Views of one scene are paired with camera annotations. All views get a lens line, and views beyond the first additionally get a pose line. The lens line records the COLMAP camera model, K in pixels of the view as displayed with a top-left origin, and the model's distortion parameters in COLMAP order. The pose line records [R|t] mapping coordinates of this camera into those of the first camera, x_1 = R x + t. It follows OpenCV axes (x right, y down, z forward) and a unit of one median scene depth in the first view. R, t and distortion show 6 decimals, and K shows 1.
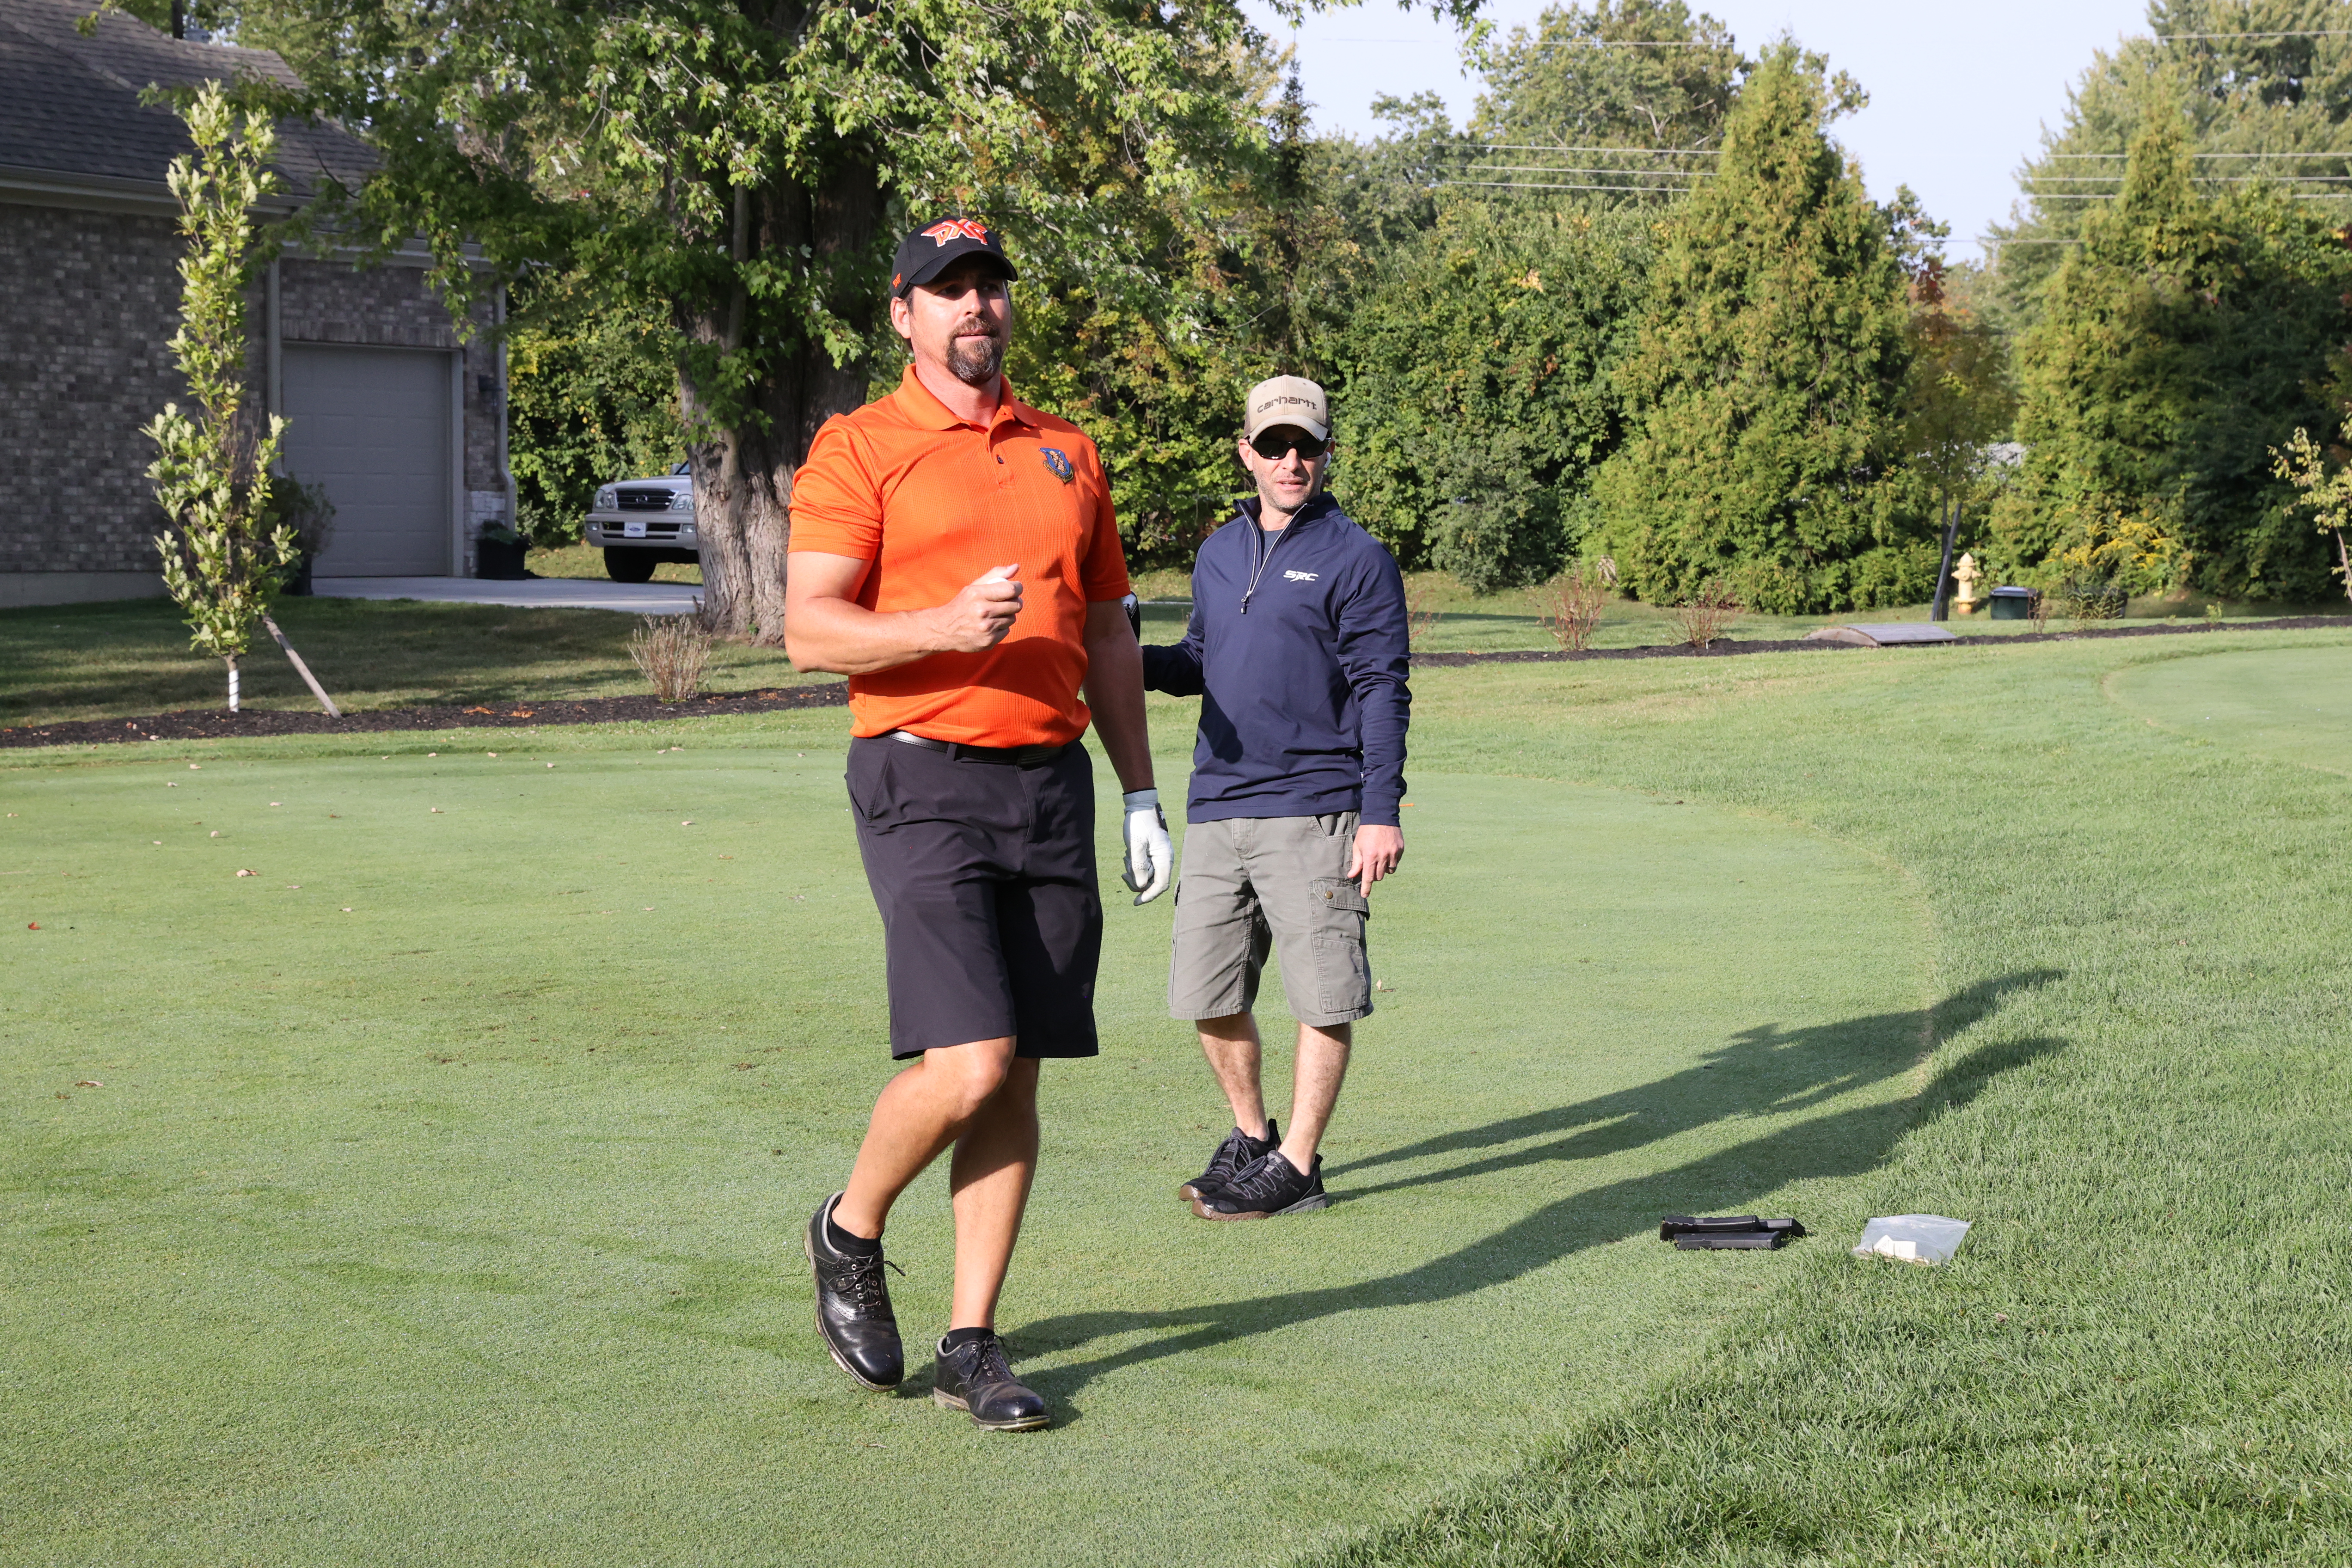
lens RADIAL K [[4531.5, 0, 1160.0], [0, 4531.5, 782.2], [0, 0, 1]] dist [0.270265, 0.000000]
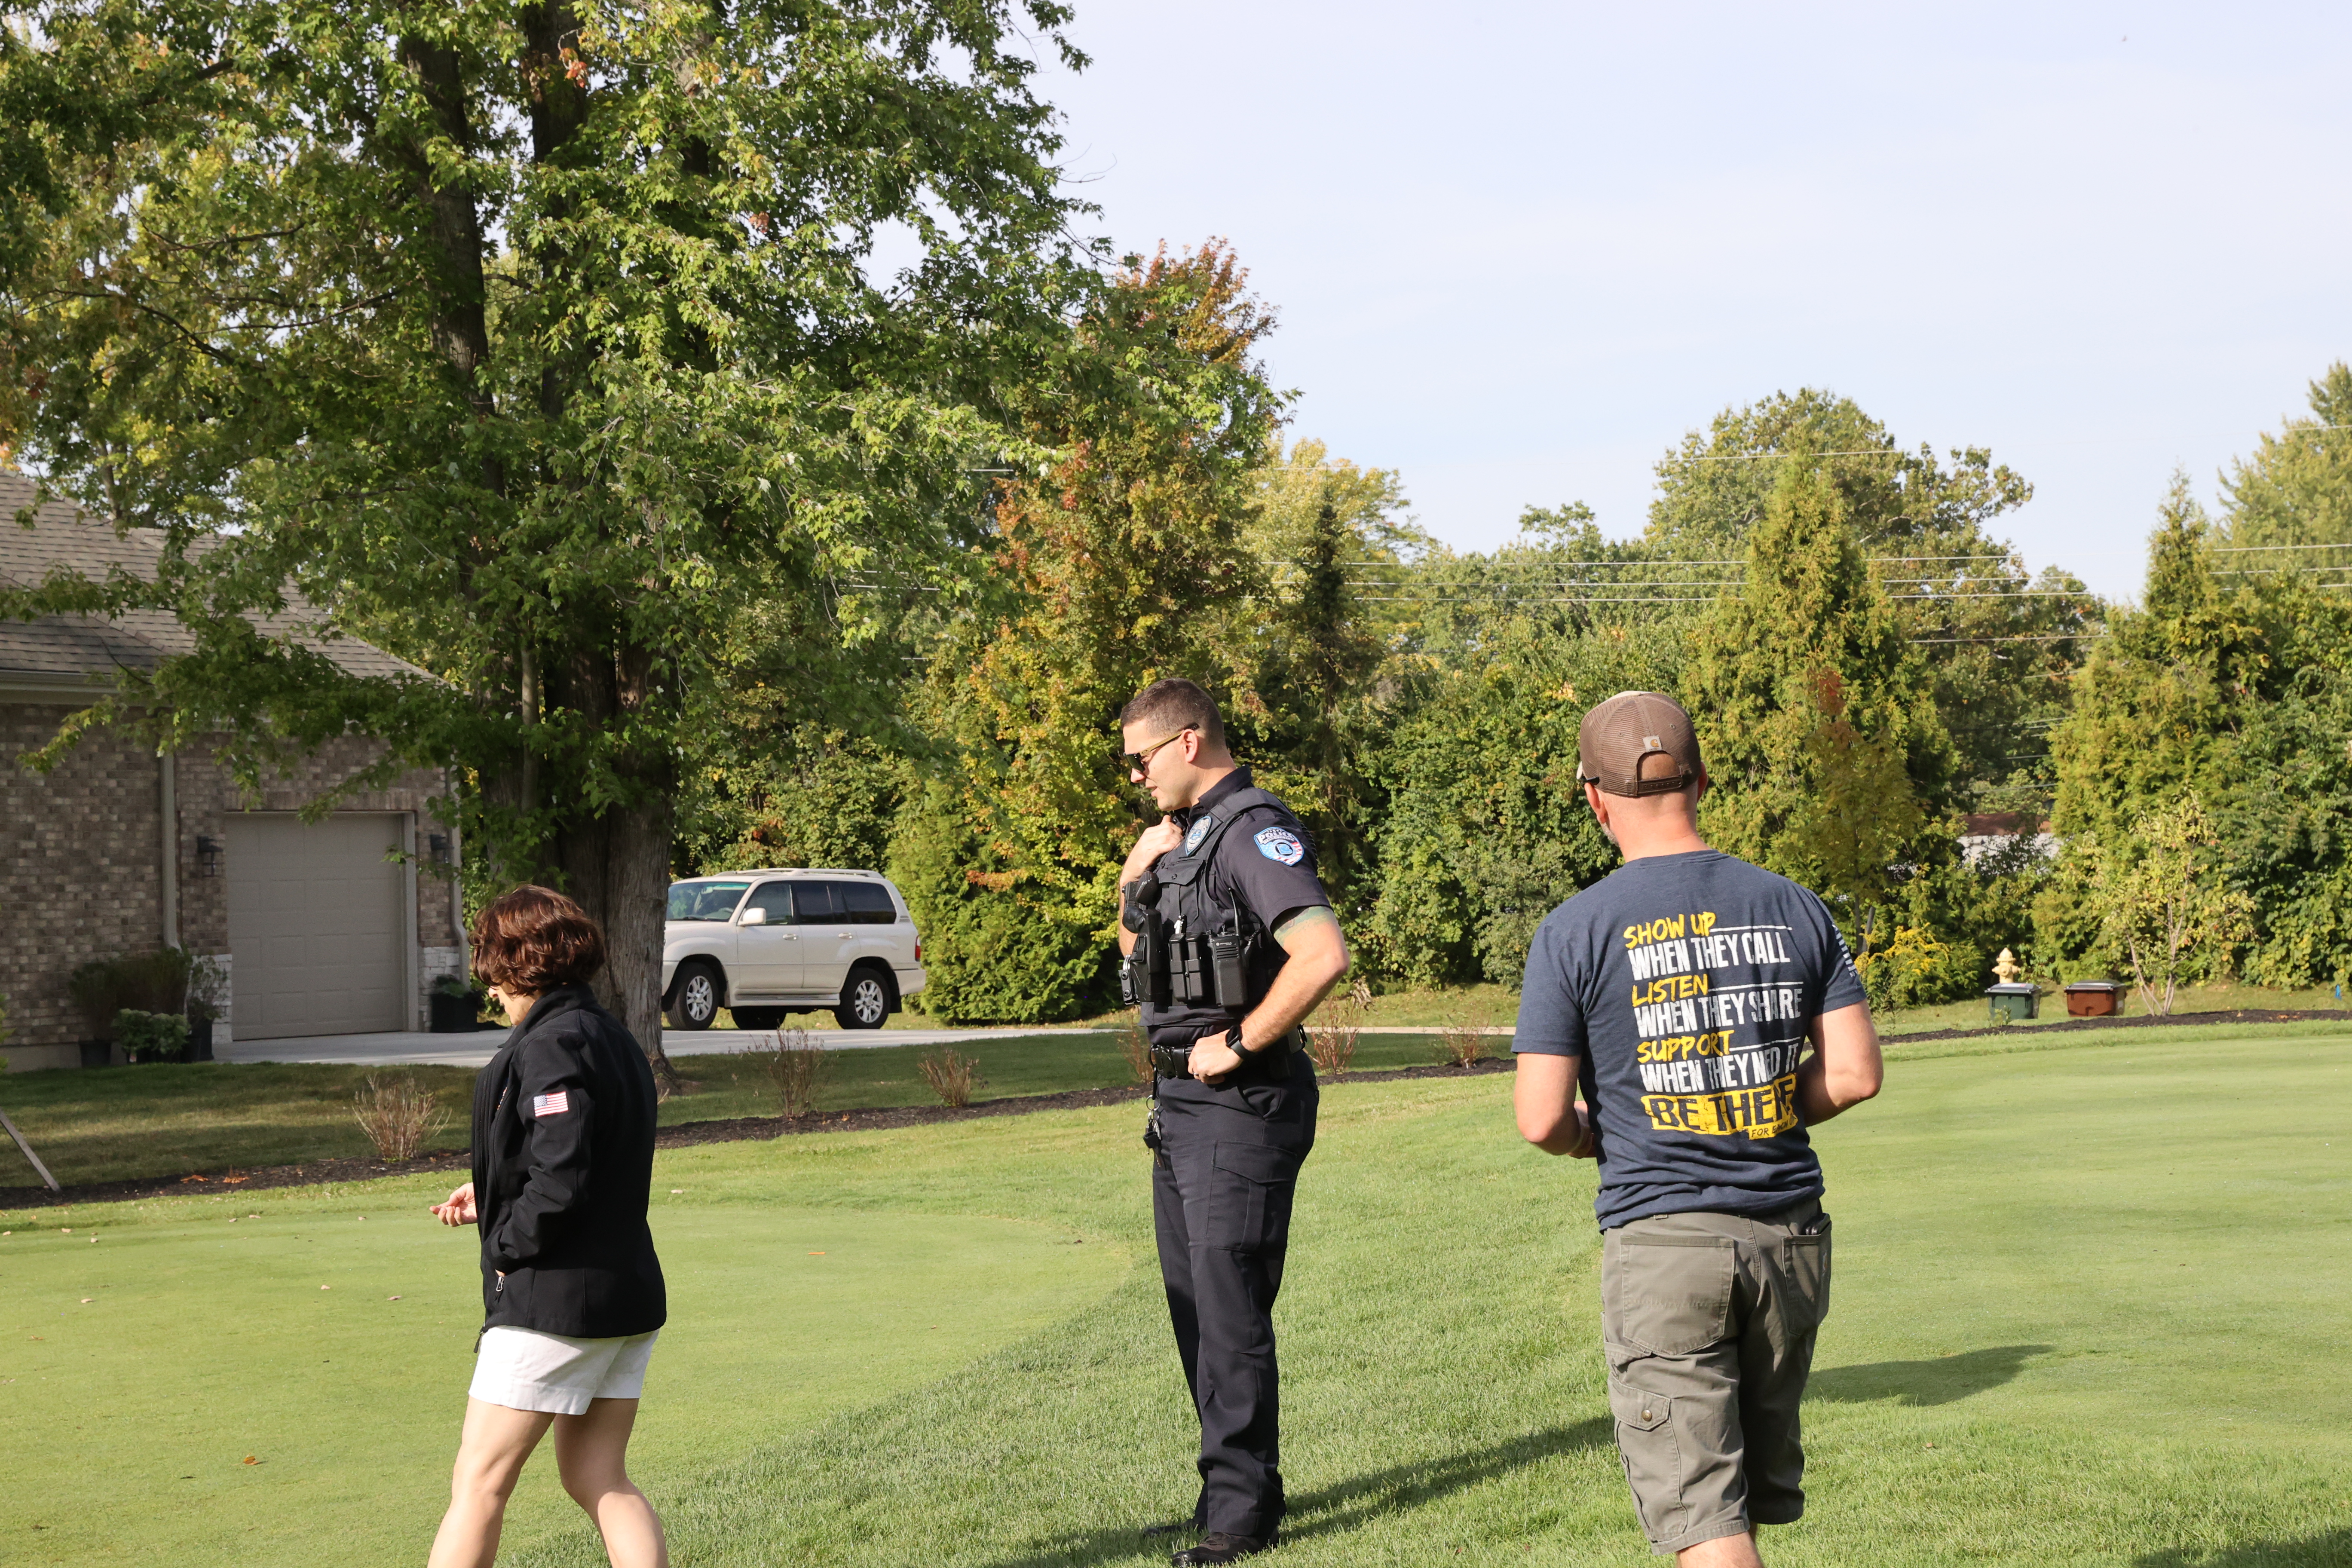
lens RADIAL K [[4531.5, 0, 1162.5], [0, 4531.5, 792.1], [0, 0, 1]] dist [0.270265, 0.000000]
pose [[0.997102, -0.038881, -0.065386, 0.059069], [0.032989, 0.995495, -0.088895, -0.001416], [0.068548, 0.086481, 0.993892, -0.007979]]
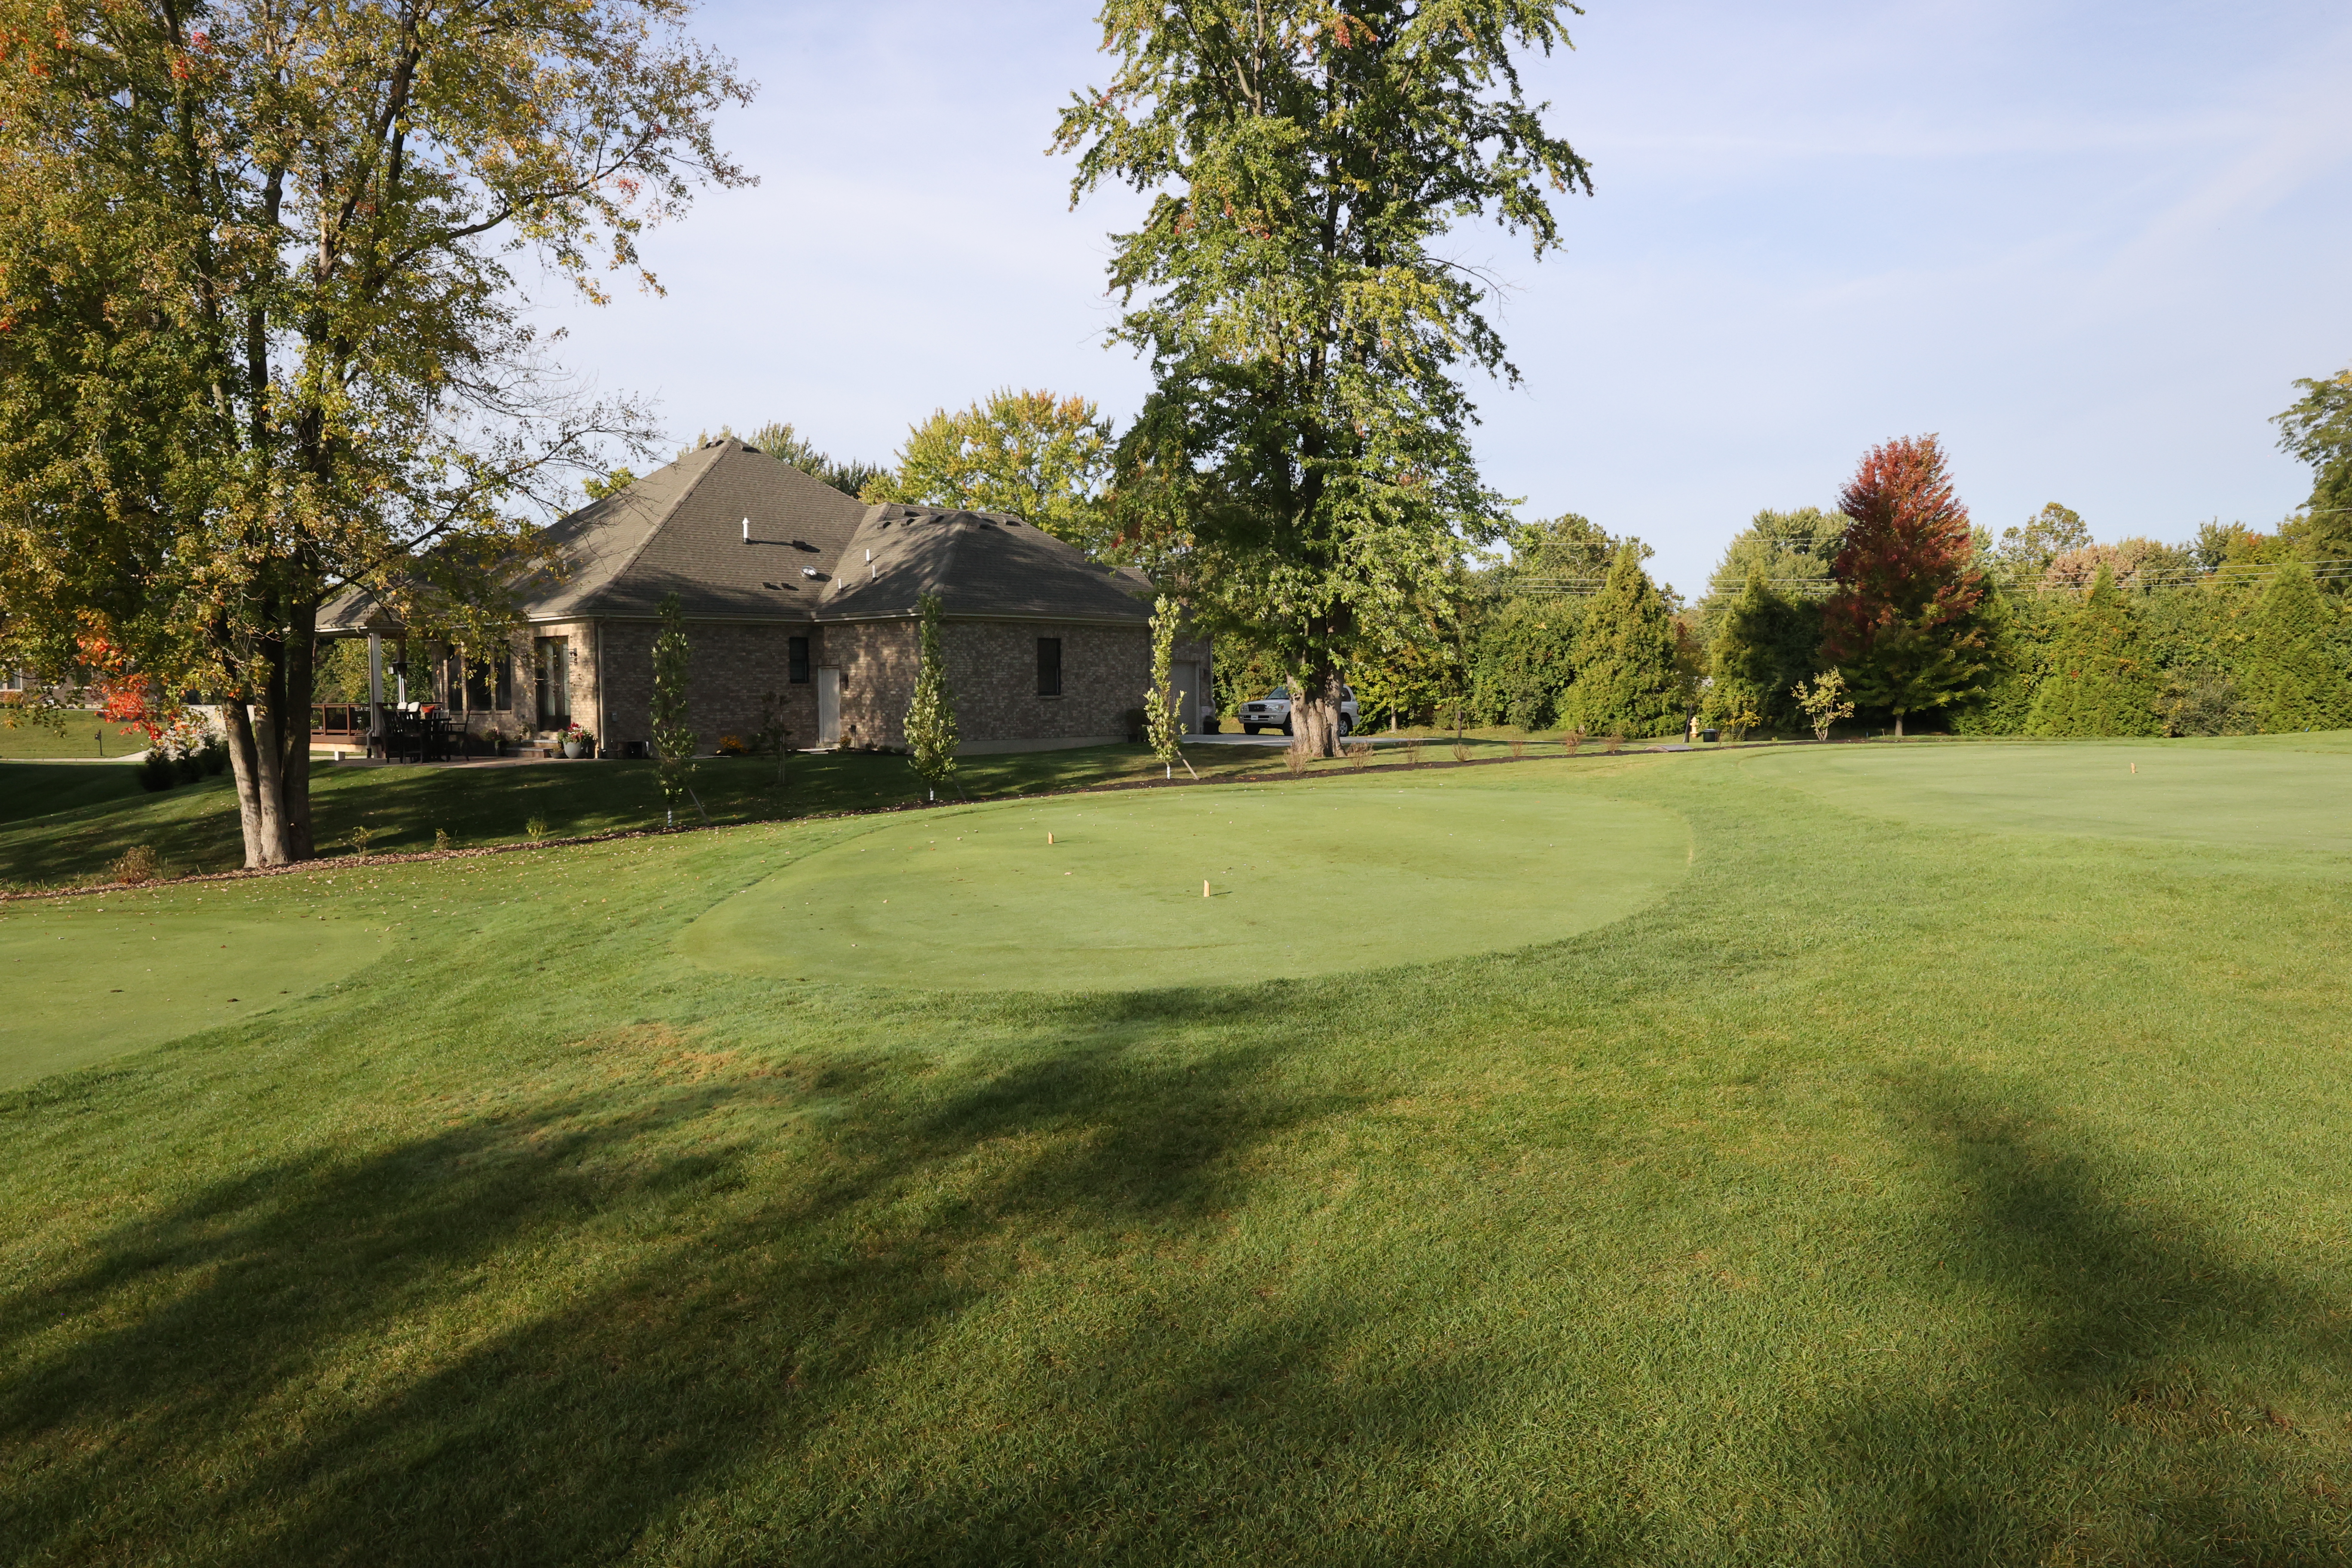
lens RADIAL K [[1681.7, 0, 1240.0], [0, 1681.7, 763.3], [0, 0, 1]] dist [-0.012367, 0.033549]
pose [[0.995923, -0.012504, -0.089340, -0.016864], [0.010537, 0.999692, -0.022457, 0.000622], [0.089593, 0.021424, 0.995748, -0.093064]]
